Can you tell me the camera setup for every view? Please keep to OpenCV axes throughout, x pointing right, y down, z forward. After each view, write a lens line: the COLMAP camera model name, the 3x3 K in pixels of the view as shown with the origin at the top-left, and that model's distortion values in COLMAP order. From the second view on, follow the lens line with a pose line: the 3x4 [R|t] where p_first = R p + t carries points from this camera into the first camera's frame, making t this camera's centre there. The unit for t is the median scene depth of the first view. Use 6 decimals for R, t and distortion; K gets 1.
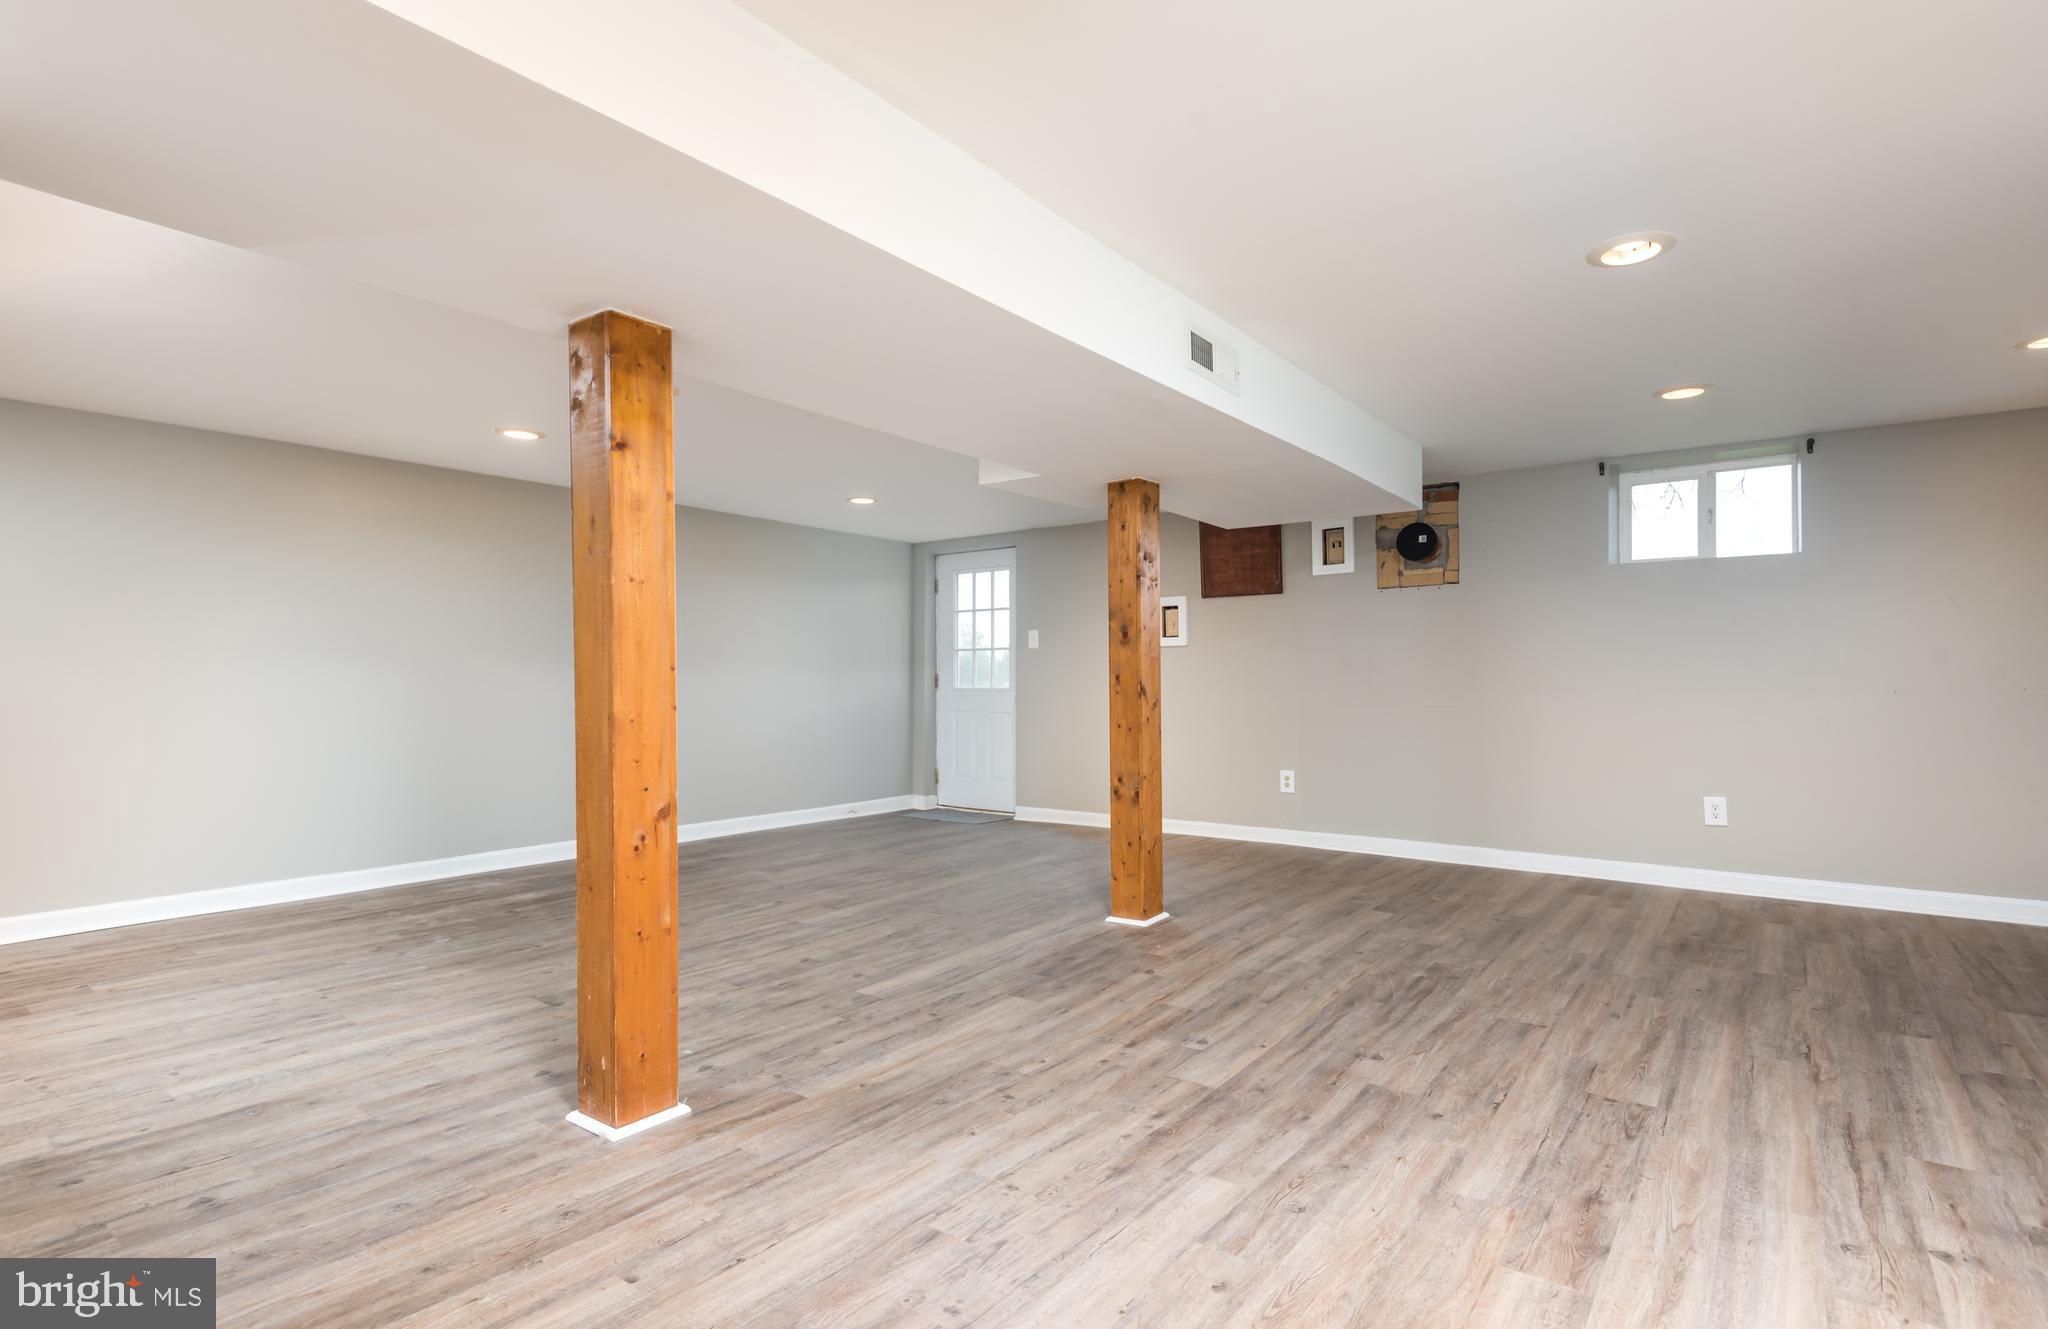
lens RADIAL K [[1007.9, 0, 1025.1], [0, 1007.9, 671.6], [0, 0, 1]] dist [0.000470, 0.000034]
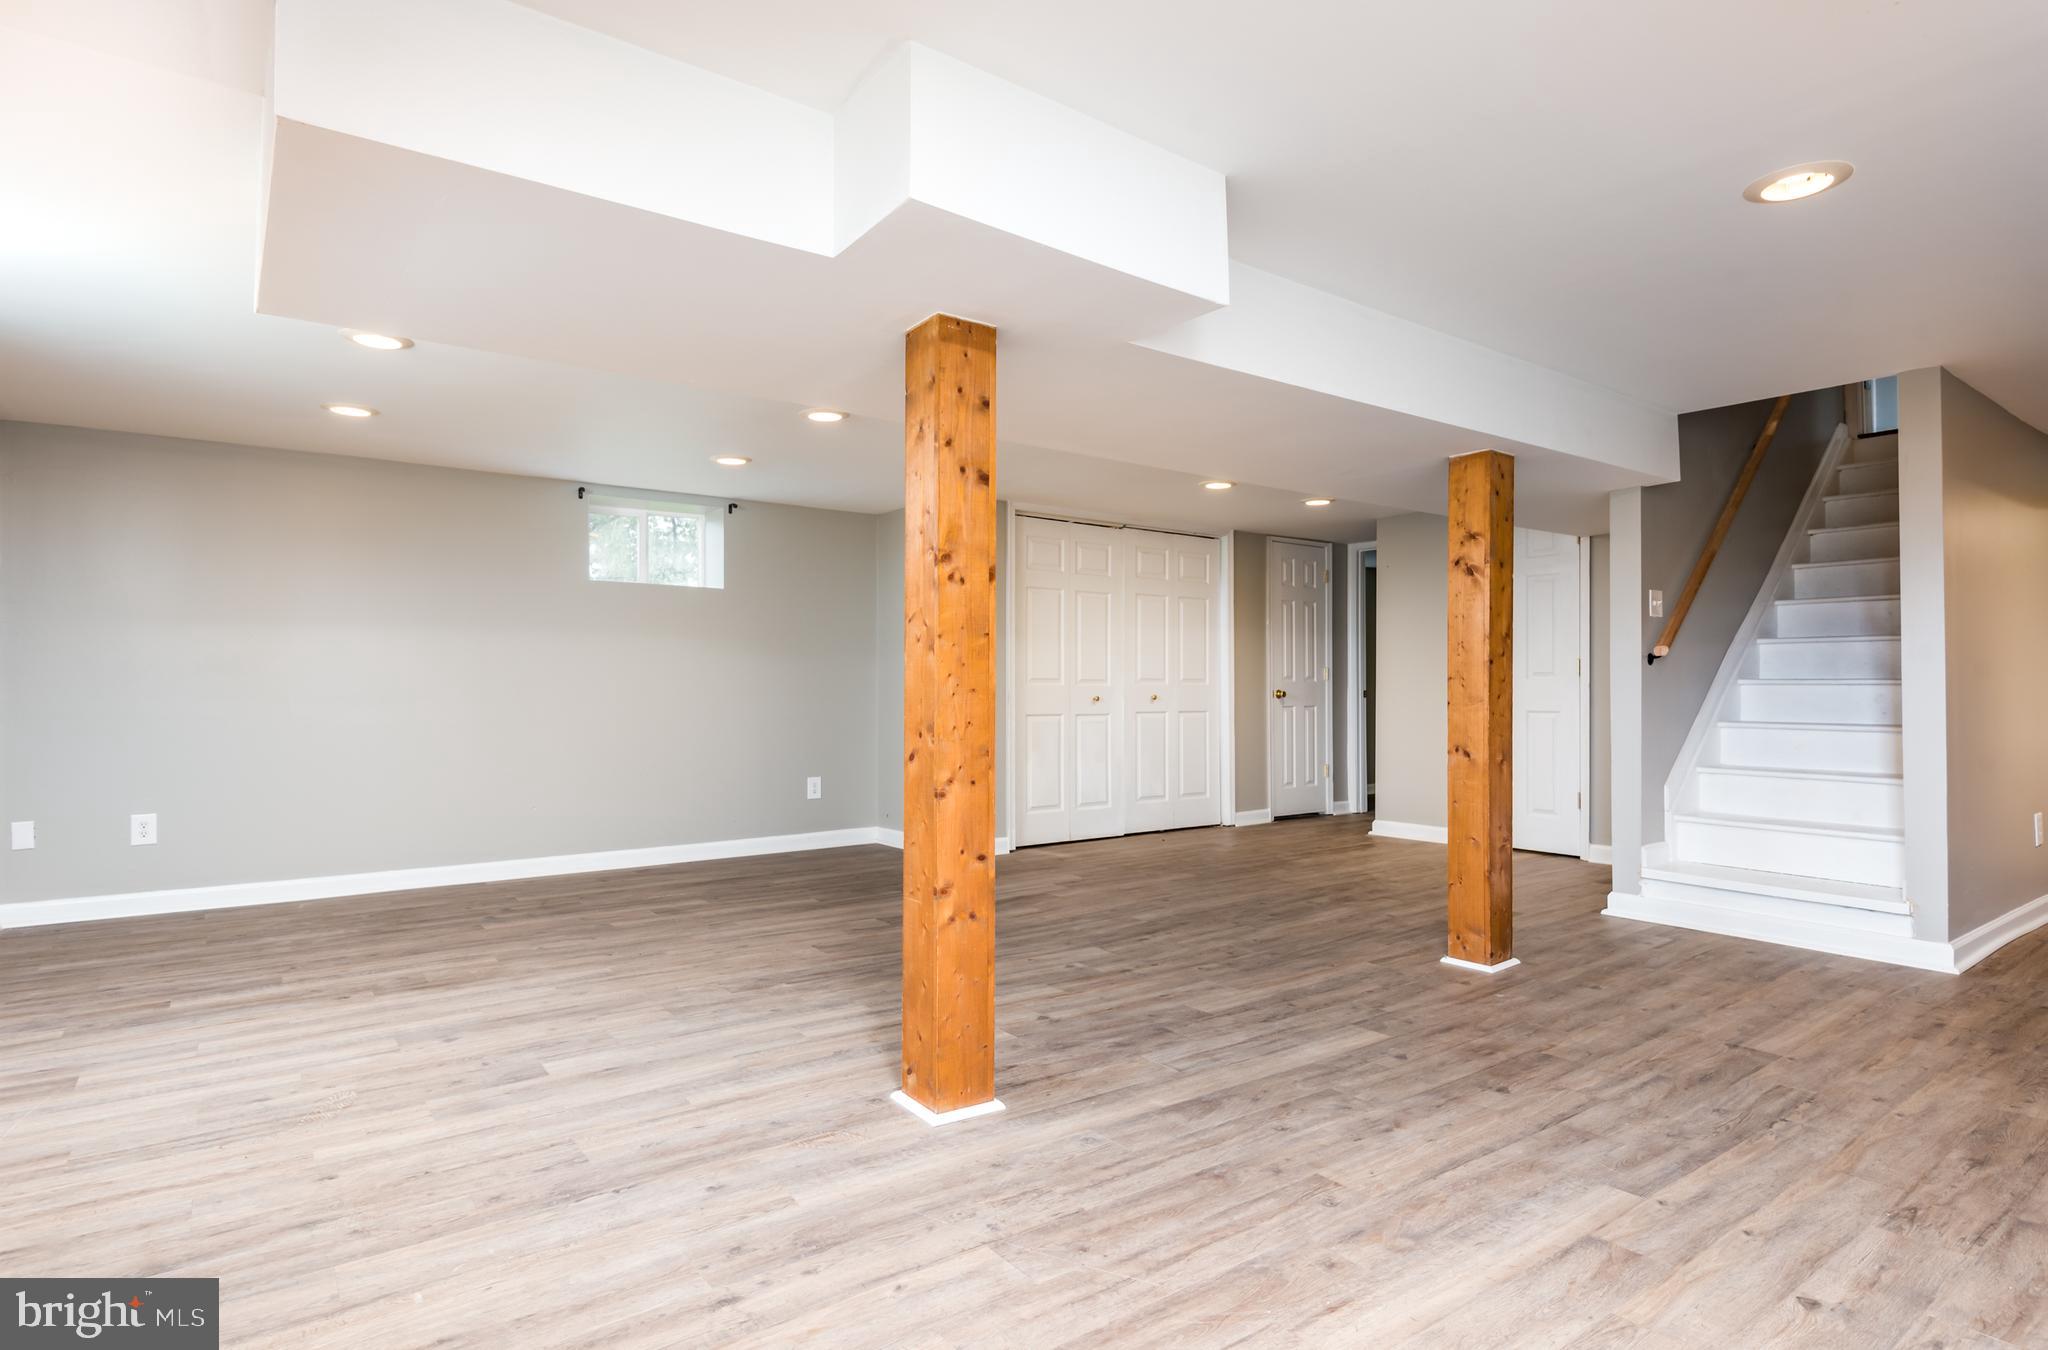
lens RADIAL K [[1090.6, 0, 1023.3], [0, 1090.6, 681.2], [0, 0, 1]] dist [0.000059, -0.000062]
pose [[-0.963761, 0.006028, 0.266700, -0.117715], [0.000963, 0.999817, -0.019119, 0.027944], [-0.266767, -0.018170, -0.963590, 2.011494]]
